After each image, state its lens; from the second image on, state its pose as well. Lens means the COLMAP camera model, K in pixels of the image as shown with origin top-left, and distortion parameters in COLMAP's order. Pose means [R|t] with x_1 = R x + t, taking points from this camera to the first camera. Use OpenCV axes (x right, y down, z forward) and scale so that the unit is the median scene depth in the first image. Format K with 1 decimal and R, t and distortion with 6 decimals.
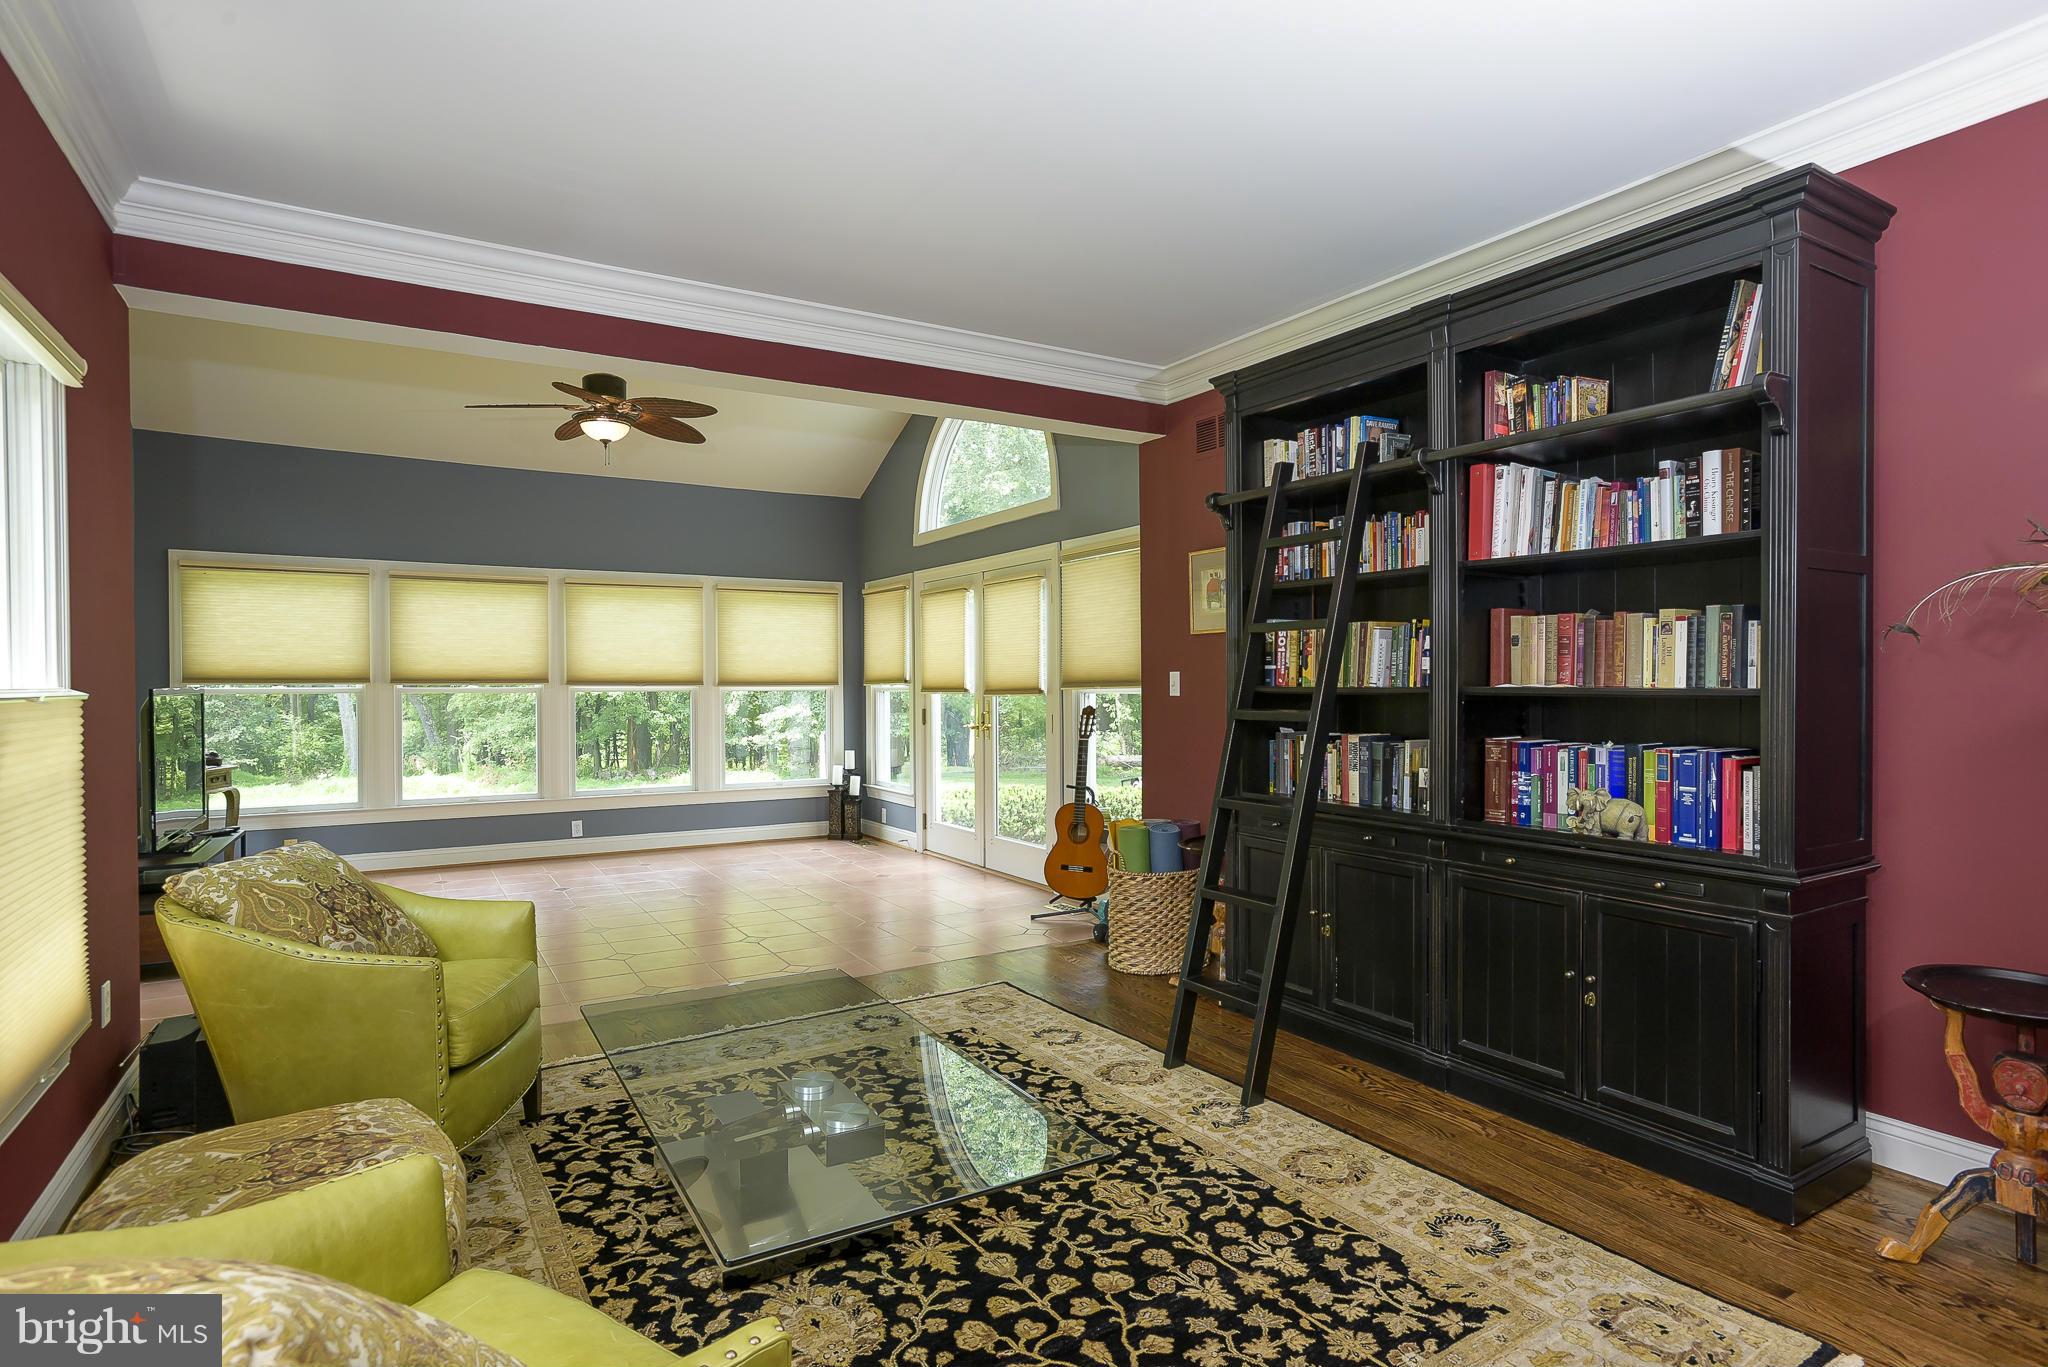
lens RADIAL K [[1002.1, 0, 1003.9], [0, 1002.1, 681.7], [0, 0, 1]] dist [-0.032073, 0.000445]
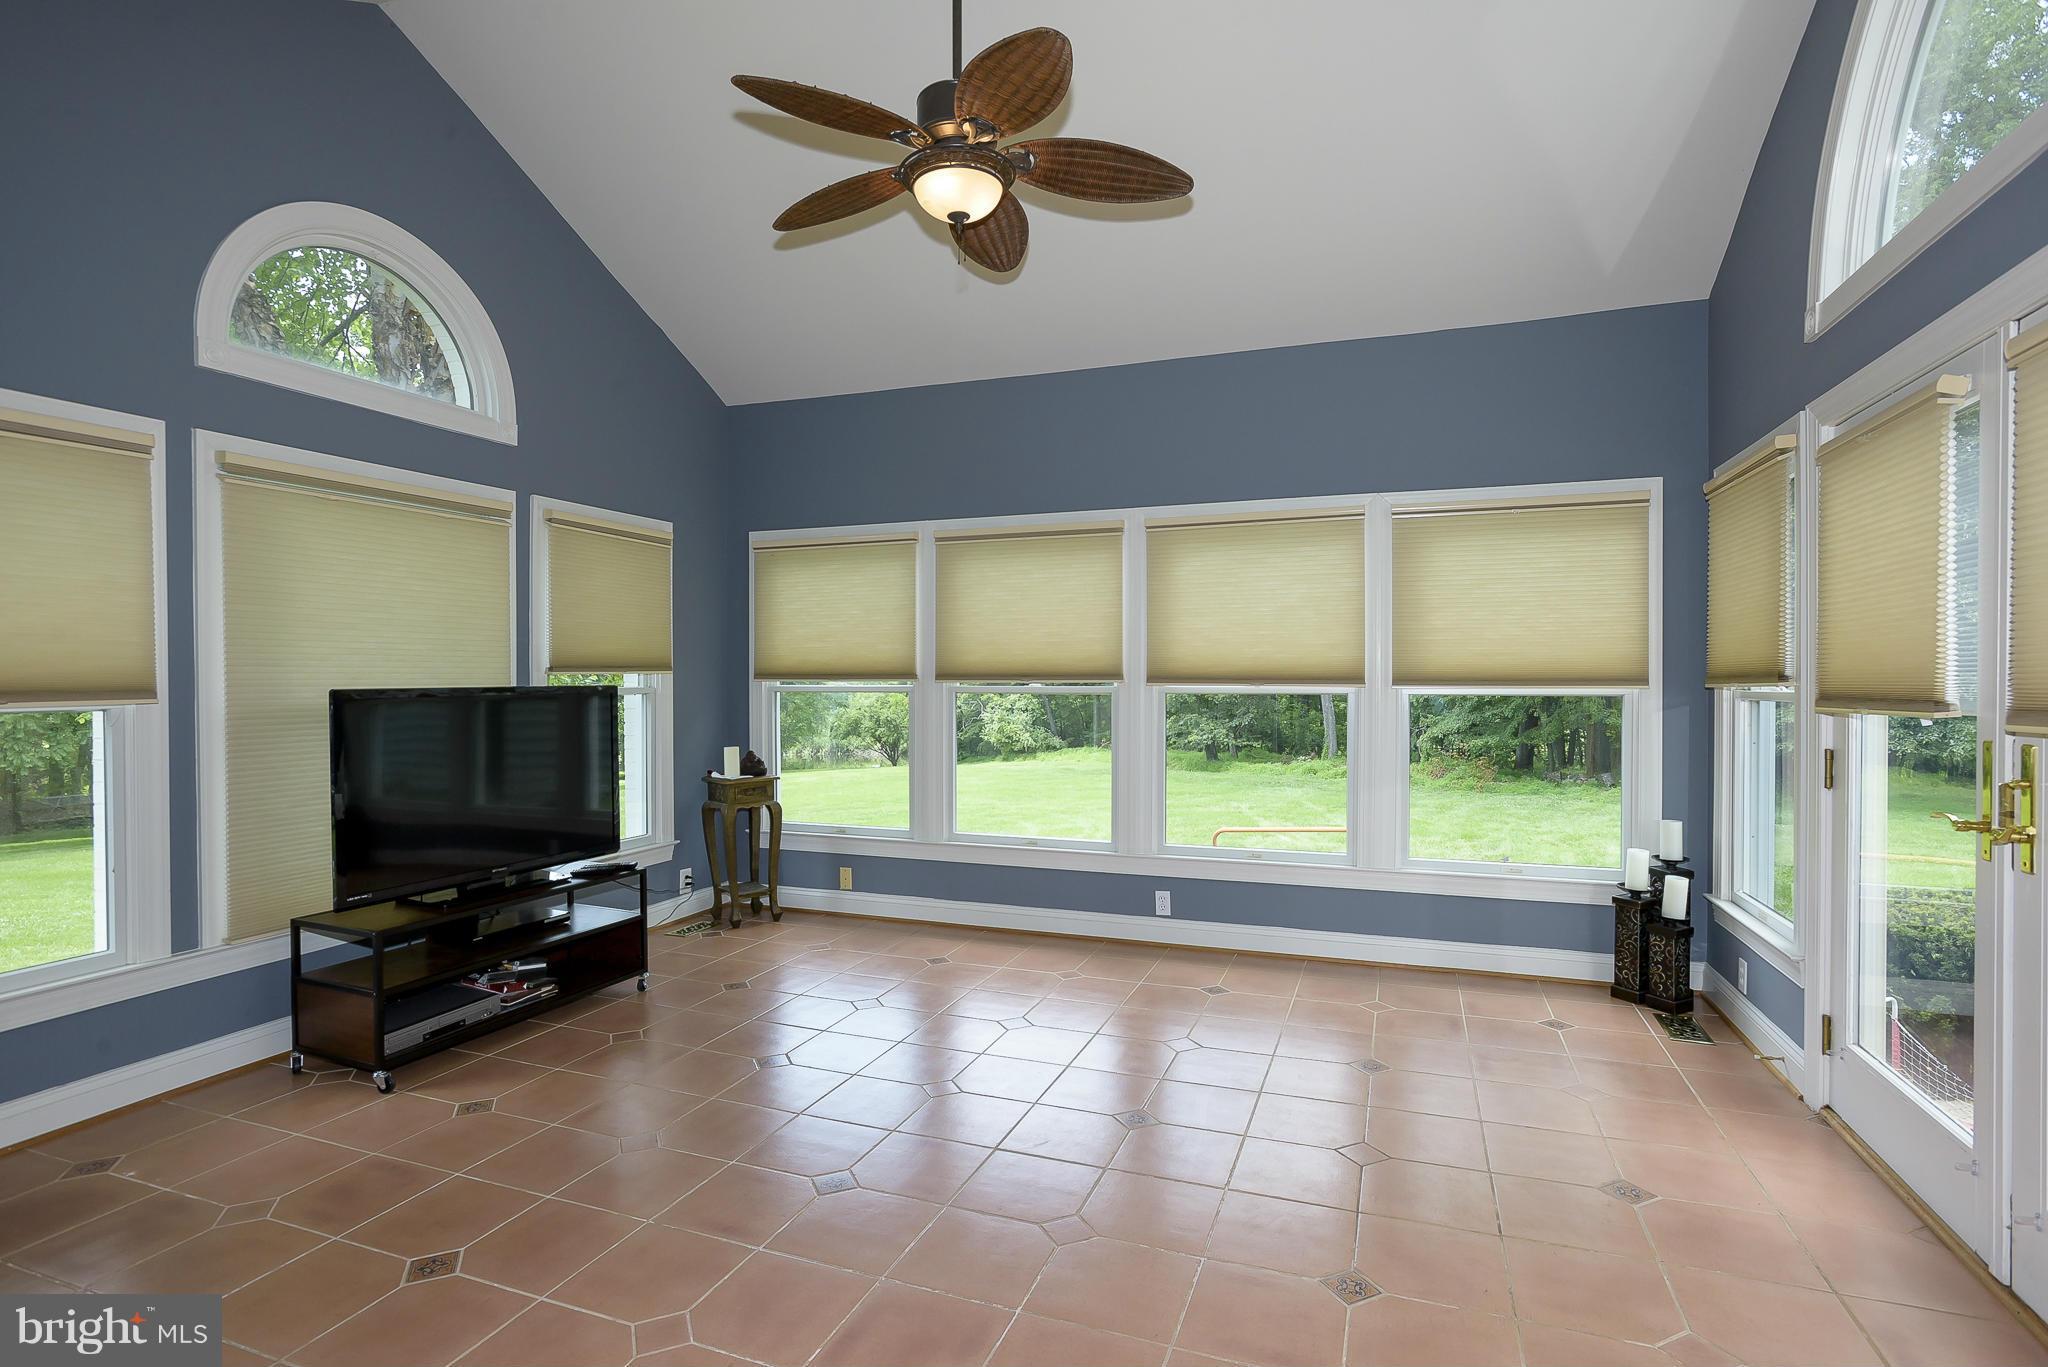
lens RADIAL K [[1002.1, 0, 1016.9], [0, 1002.1, 696.4], [0, 0, 1]] dist [-0.032073, 0.000445]
pose [[0.629819, 0.012269, -0.776645, 0.029089], [0.000968, 0.999862, 0.016581, 0.002222], [0.776741, -0.011195, 0.629720, 0.853603]]
